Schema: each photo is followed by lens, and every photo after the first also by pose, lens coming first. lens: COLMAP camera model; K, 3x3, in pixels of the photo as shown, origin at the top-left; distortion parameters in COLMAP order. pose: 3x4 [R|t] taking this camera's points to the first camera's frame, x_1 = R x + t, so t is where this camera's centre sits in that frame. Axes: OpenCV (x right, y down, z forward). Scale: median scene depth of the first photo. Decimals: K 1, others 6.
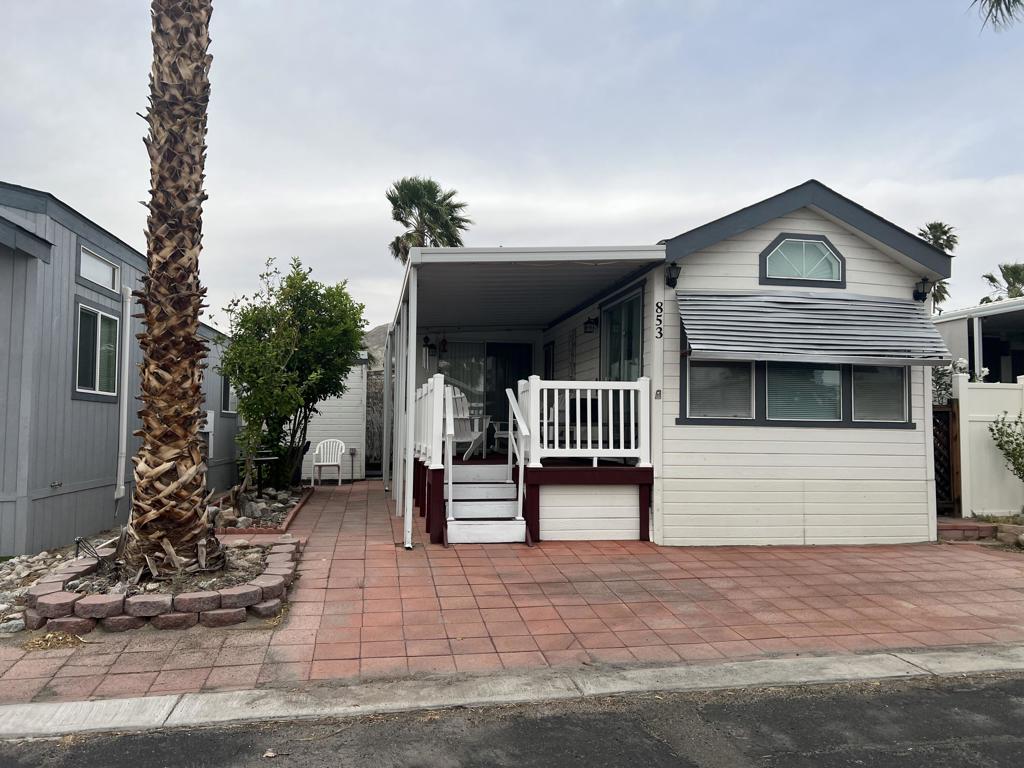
lens RADIAL K [[767.4, 0, 516.1], [0, 767.4, 388.4], [0, 0, 1]] dist [0.055255, -0.060976]
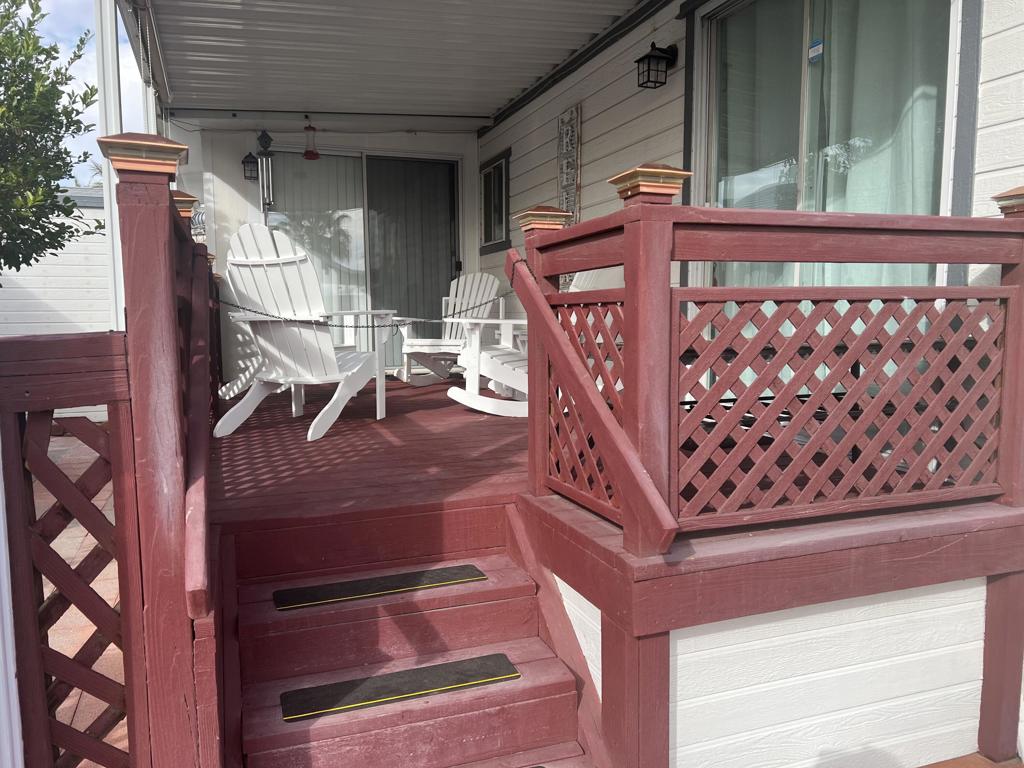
lens RADIAL K [[767.4, 0, 518.7], [0, 767.4, 384.8], [0, 0, 1]] dist [0.055255, -0.060976]
pose [[0.985598, -0.032623, 0.165926, -0.047745], [0.007203, 0.988423, 0.151554, 0.018880], [-0.168950, -0.148176, 0.974423, 0.768142]]
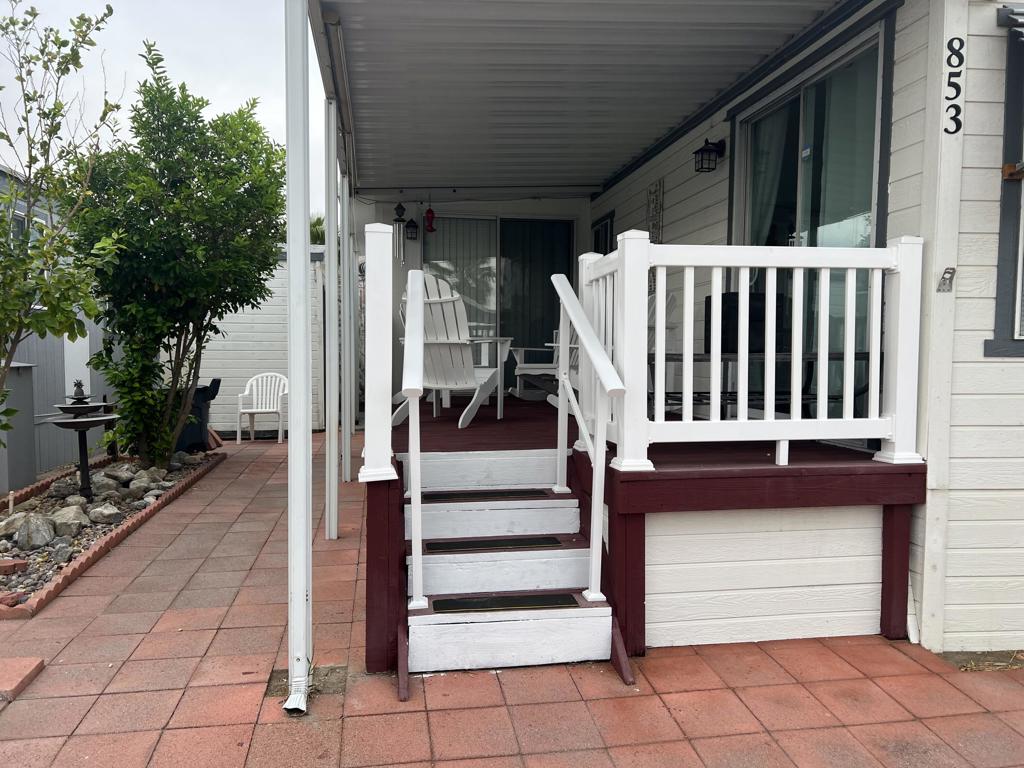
lens RADIAL K [[767.4, 0, 512.8], [0, 767.4, 387.7], [0, 0, 1]] dist [0.055255, -0.060976]
pose [[0.999845, -0.004113, -0.017133, -0.029469], [0.005839, 0.994775, 0.101922, 0.020900], [0.016624, -0.102006, 0.994645, 0.596829]]
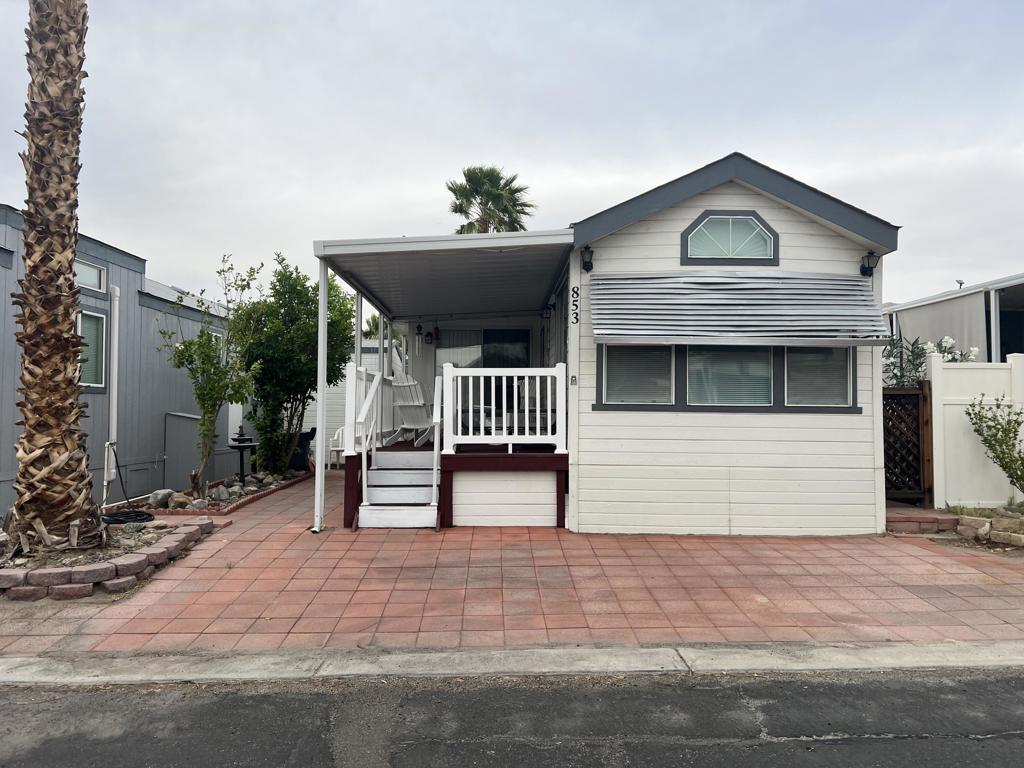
lens RADIAL K [[767.4, 0, 522.1], [0, 767.4, 386.5], [0, 0, 1]] dist [0.055255, -0.060976]
pose [[0.987901, -0.010727, -0.154717, 0.271467], [0.013497, 0.999767, 0.016867, -0.001885], [0.154500, -0.018752, 0.987815, 0.014982]]
